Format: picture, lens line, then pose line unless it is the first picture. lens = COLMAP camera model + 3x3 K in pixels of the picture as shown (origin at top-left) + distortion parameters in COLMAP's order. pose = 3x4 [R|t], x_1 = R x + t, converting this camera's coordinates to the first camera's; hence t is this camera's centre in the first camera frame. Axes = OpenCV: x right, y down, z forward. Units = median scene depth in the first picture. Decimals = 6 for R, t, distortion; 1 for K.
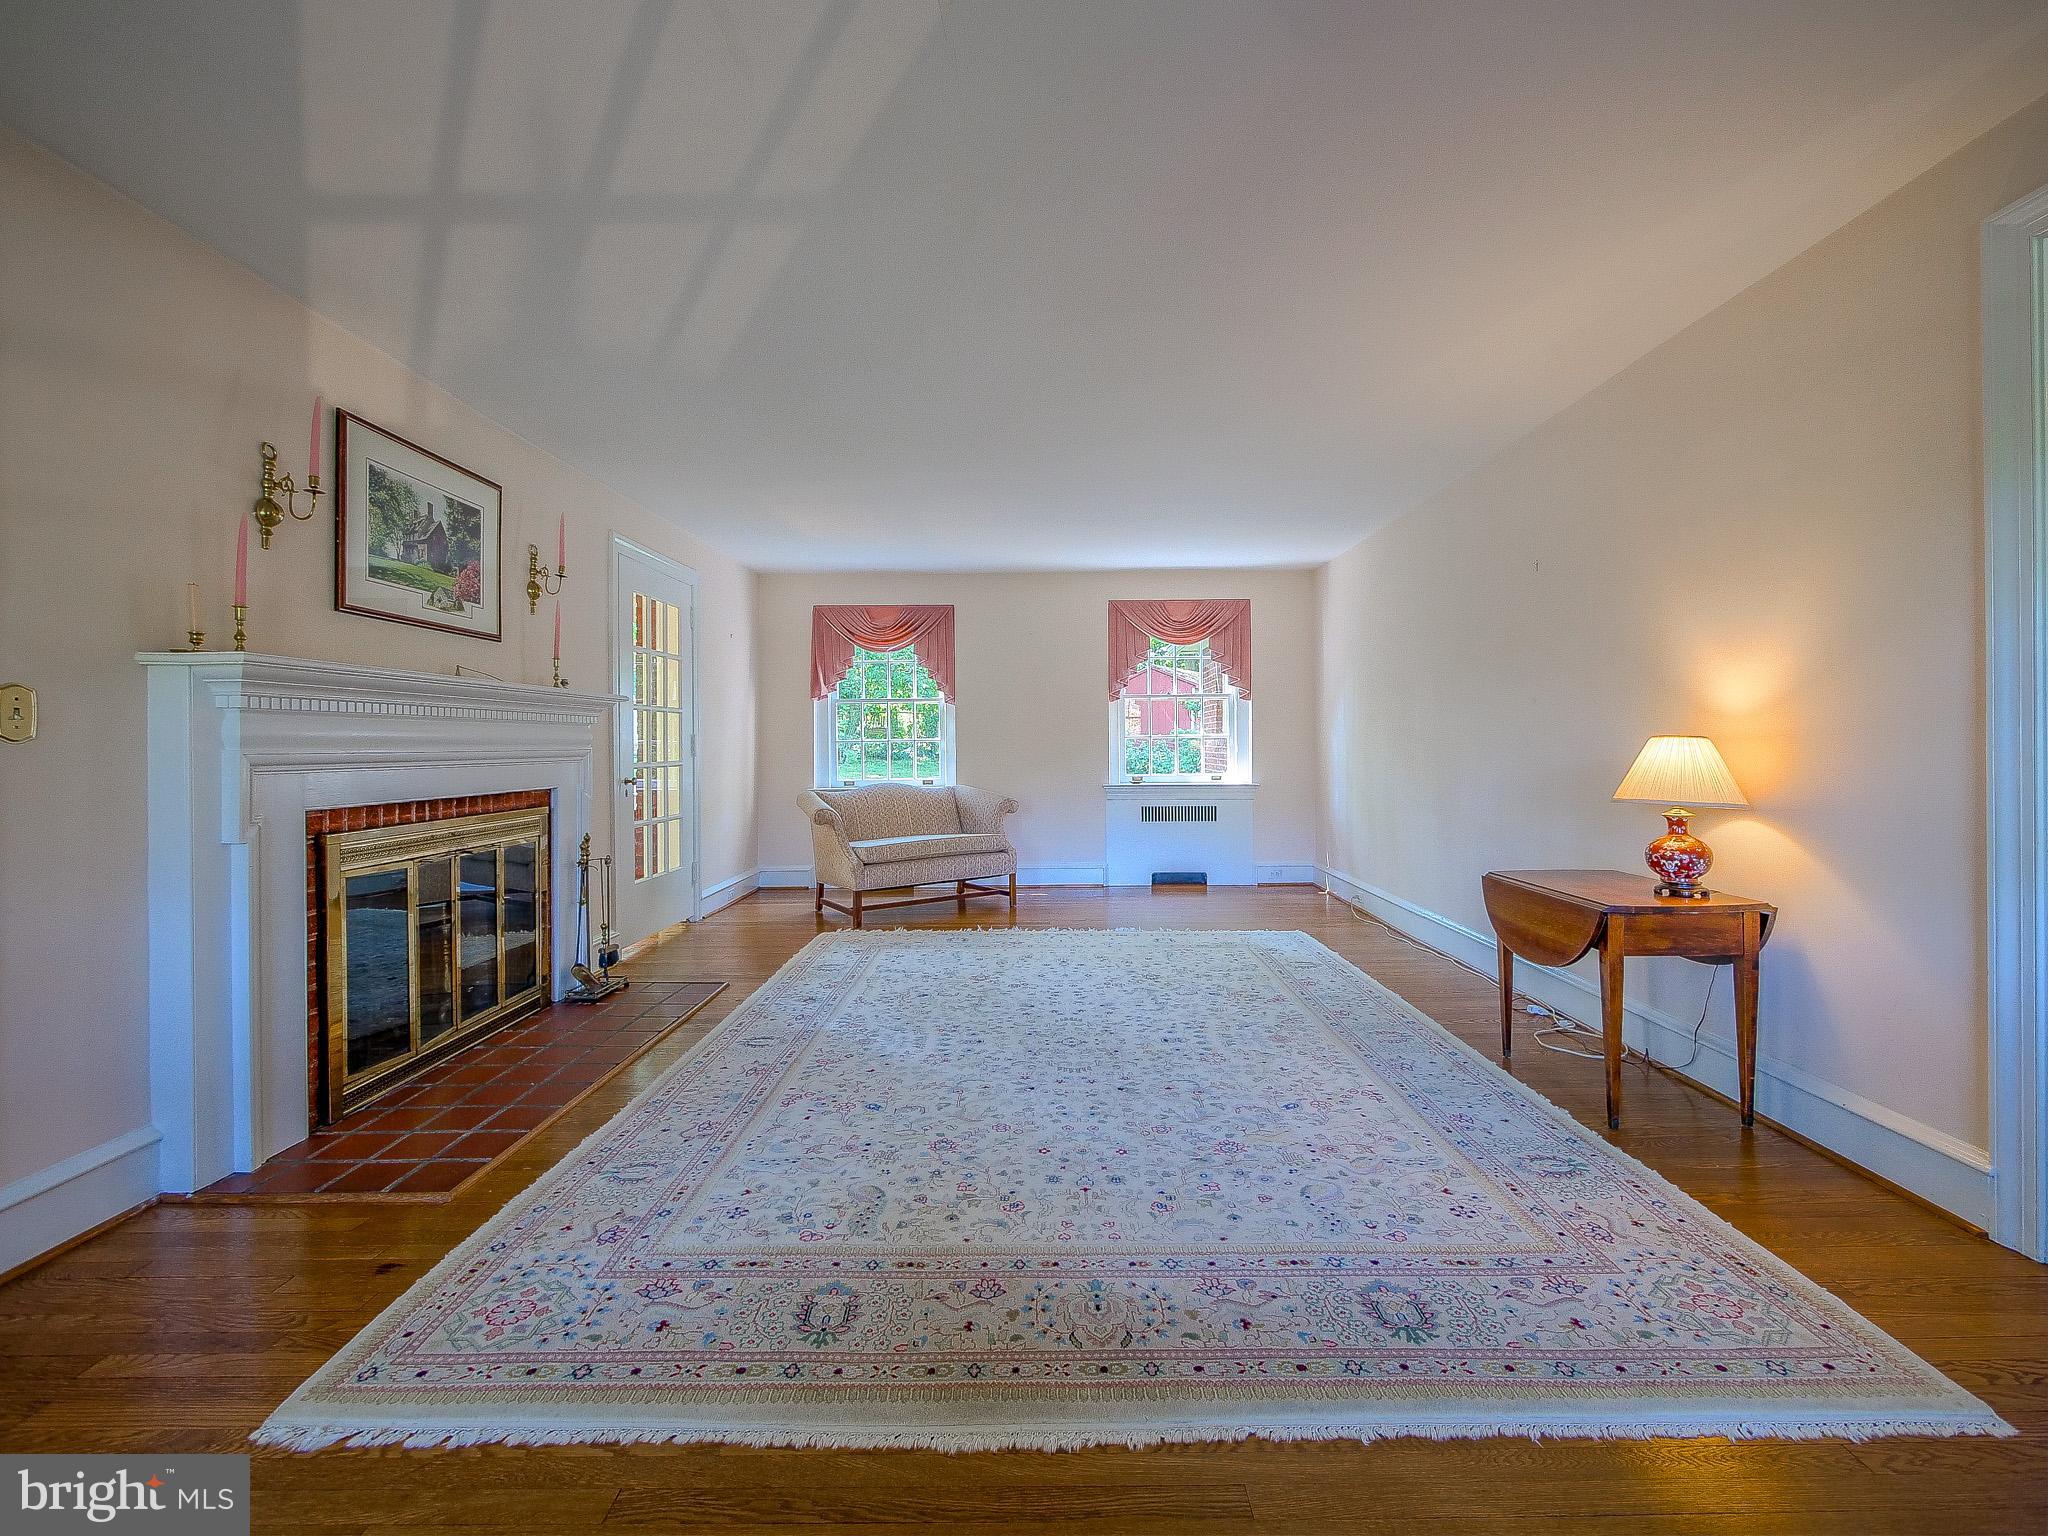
lens RADIAL K [[880.0, 0, 1030.0], [0, 880.0, 730.9], [0, 0, 1]] dist [0.003013, 0.000380]
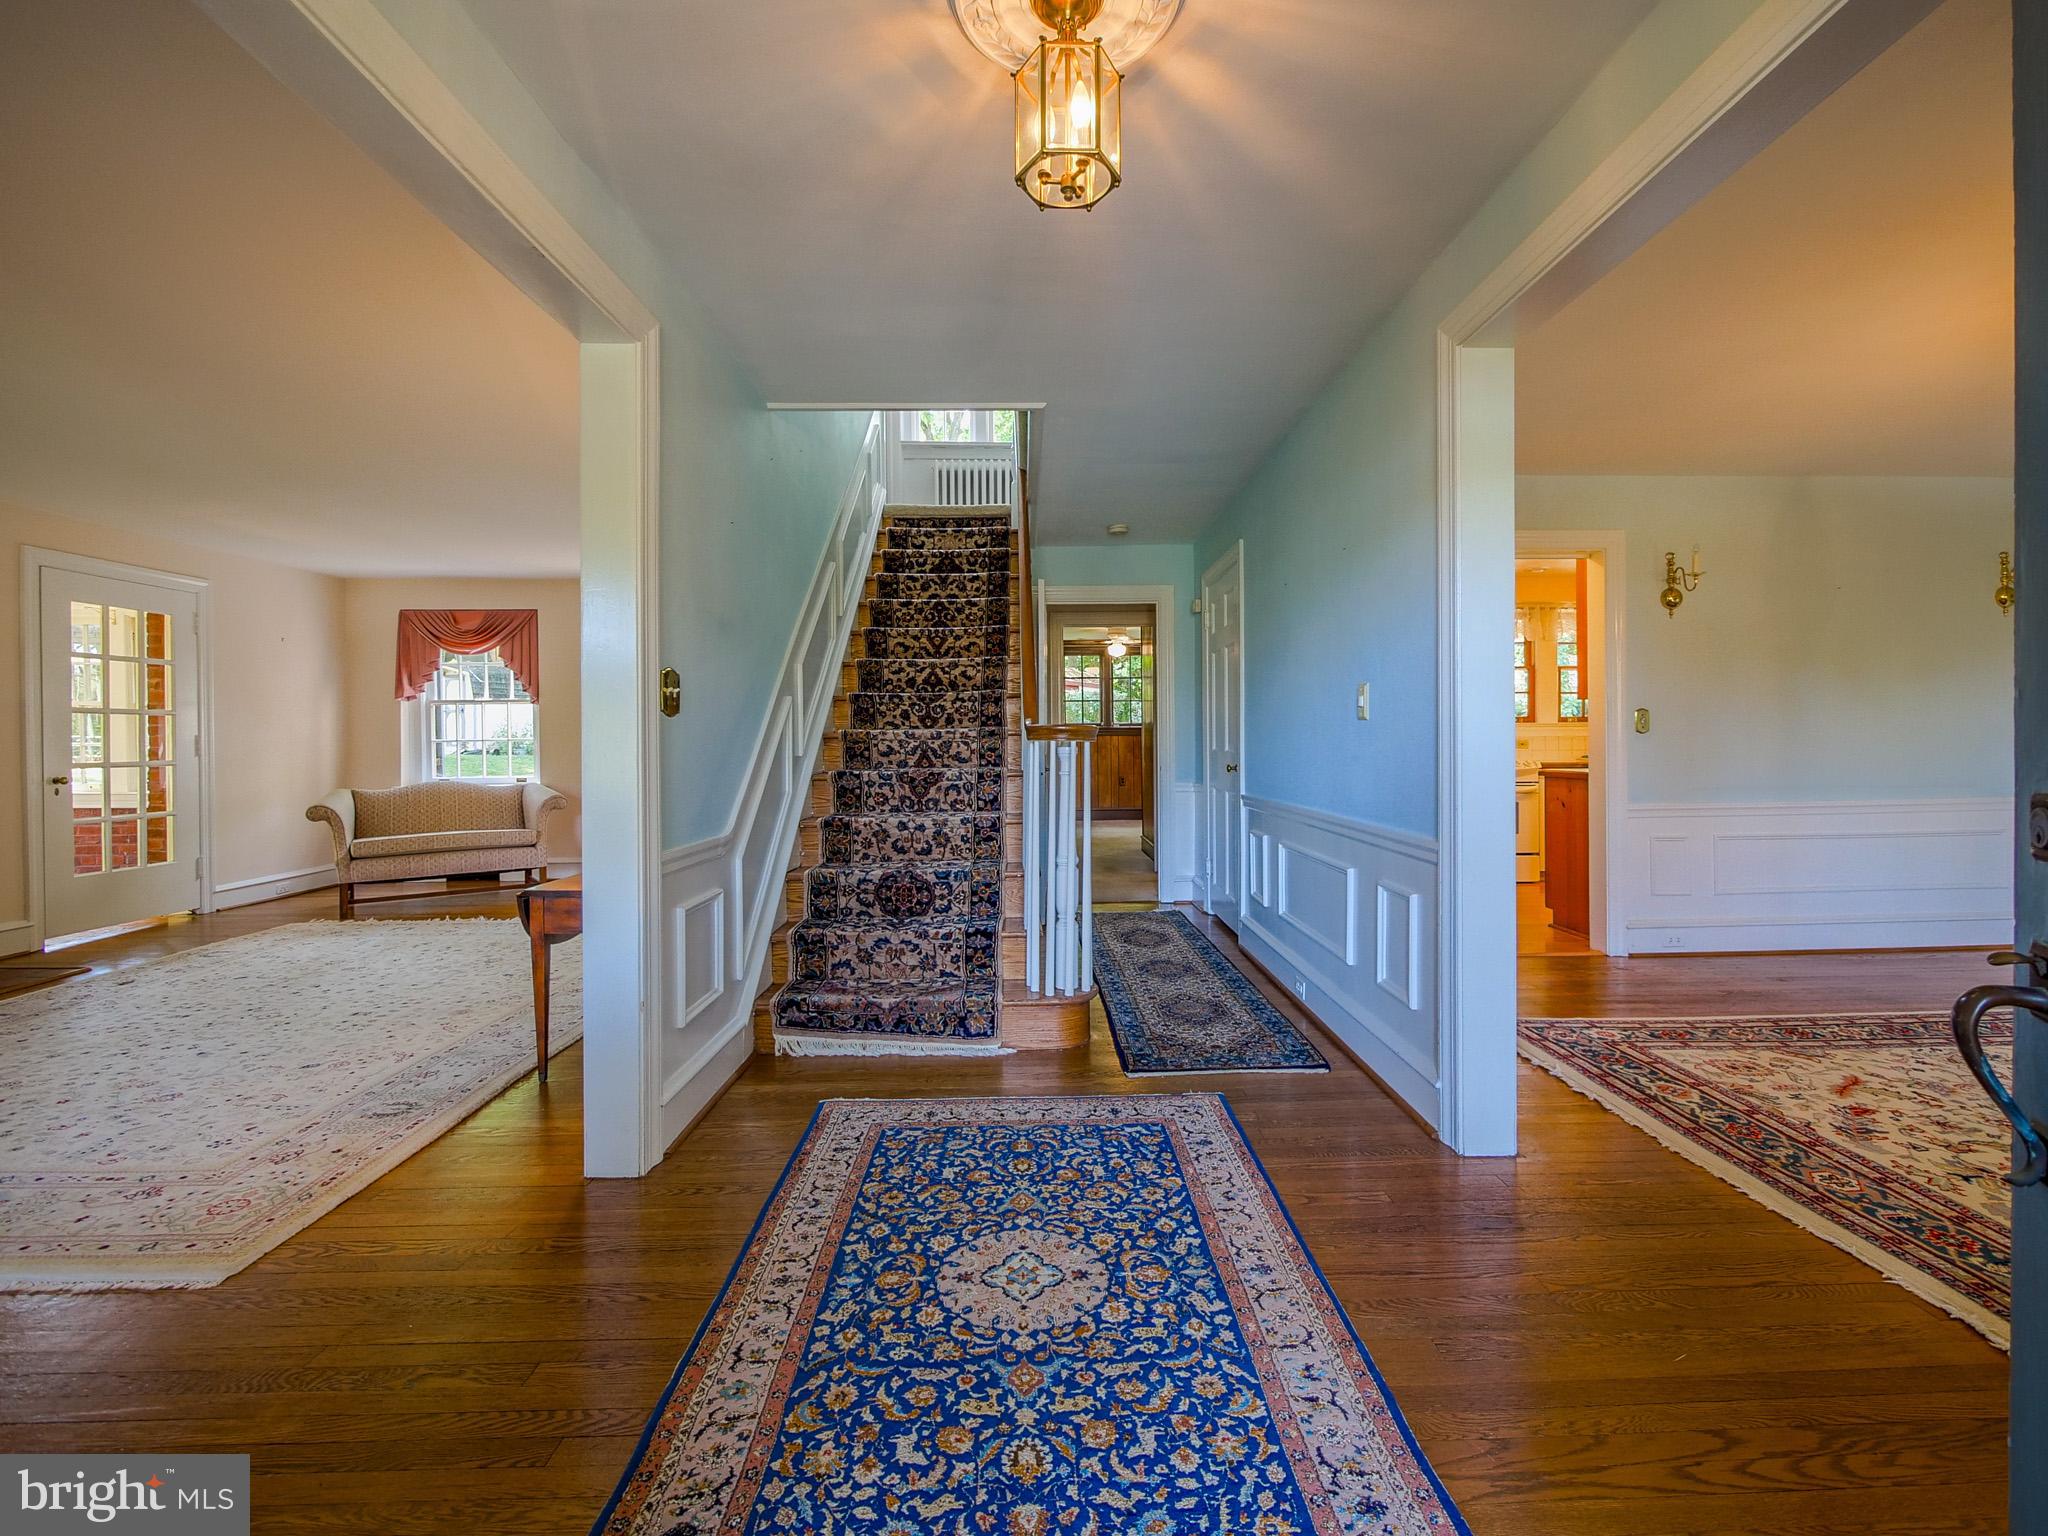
lens RADIAL K [[895.8, 0, 1029.5], [0, 895.8, 742.2], [0, 0, 1]] dist [-0.003650, -0.000276]
pose [[0.999930, -0.006107, 0.010162, 1.086639], [0.005955, 0.999871, 0.014927, 0.002278], [-0.010252, -0.014866, 0.999837, -0.127398]]
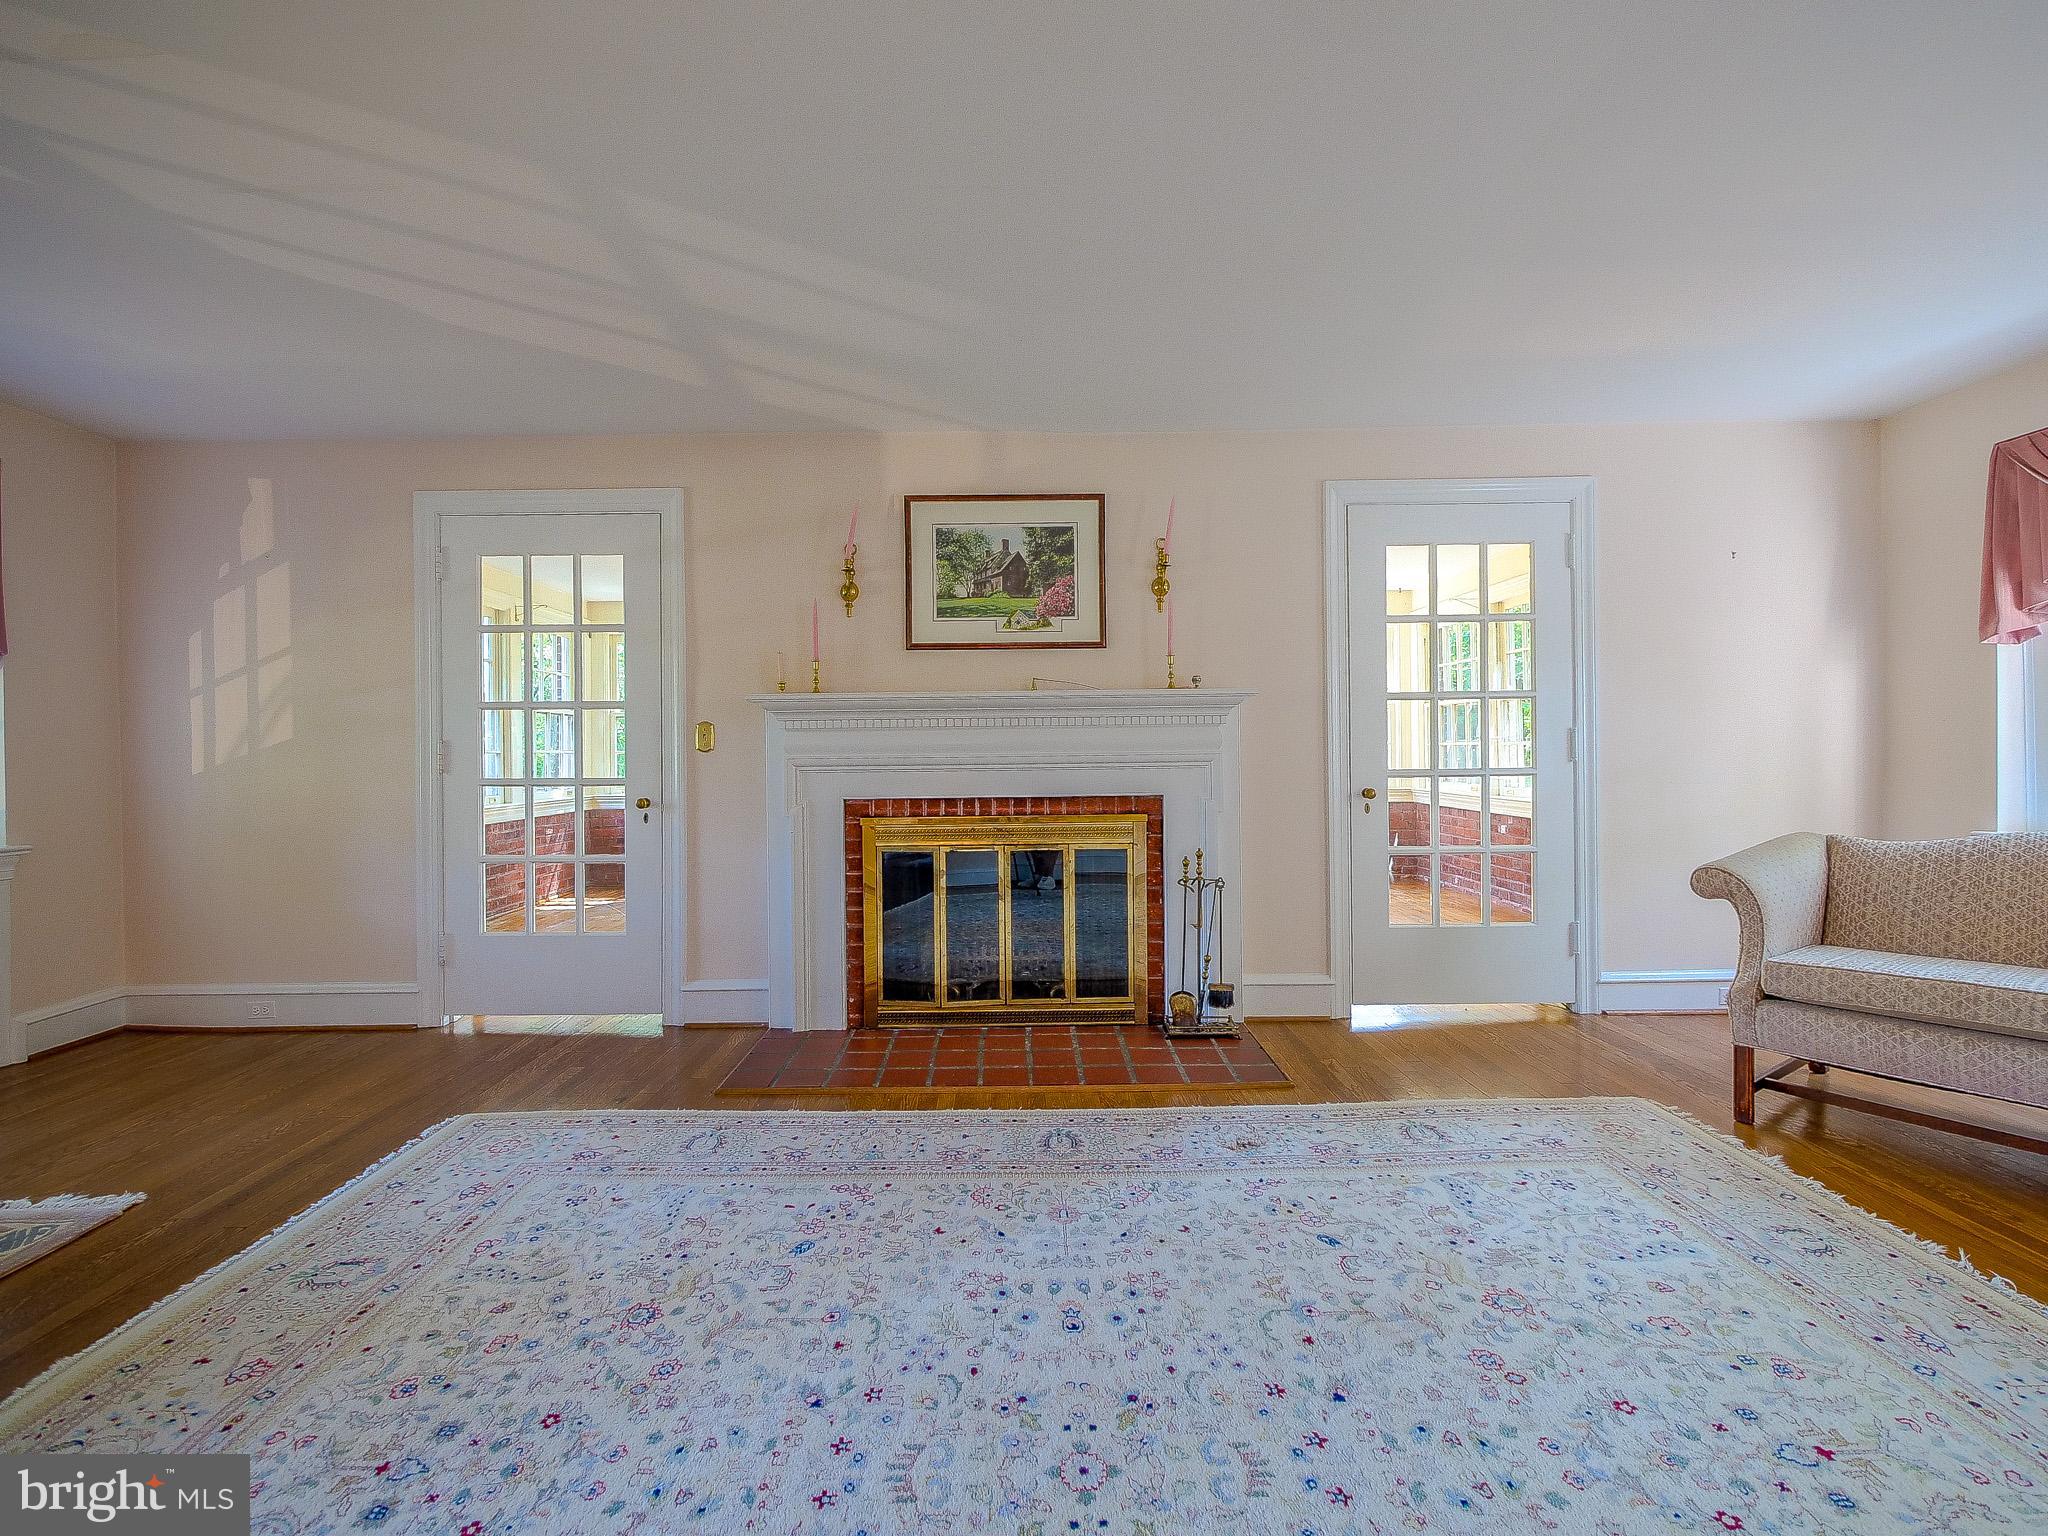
lens RADIAL K [[897.8, 0, 1030.6], [0, 897.8, 748.4], [0, 0, 1]] dist [-0.002949, -0.000616]
pose [[0.005800, 0.002115, -0.999981, 0.517877], [0.025923, 0.999661, 0.002265, 0.012141], [0.999647, -0.025936, 0.005743, 1.084135]]
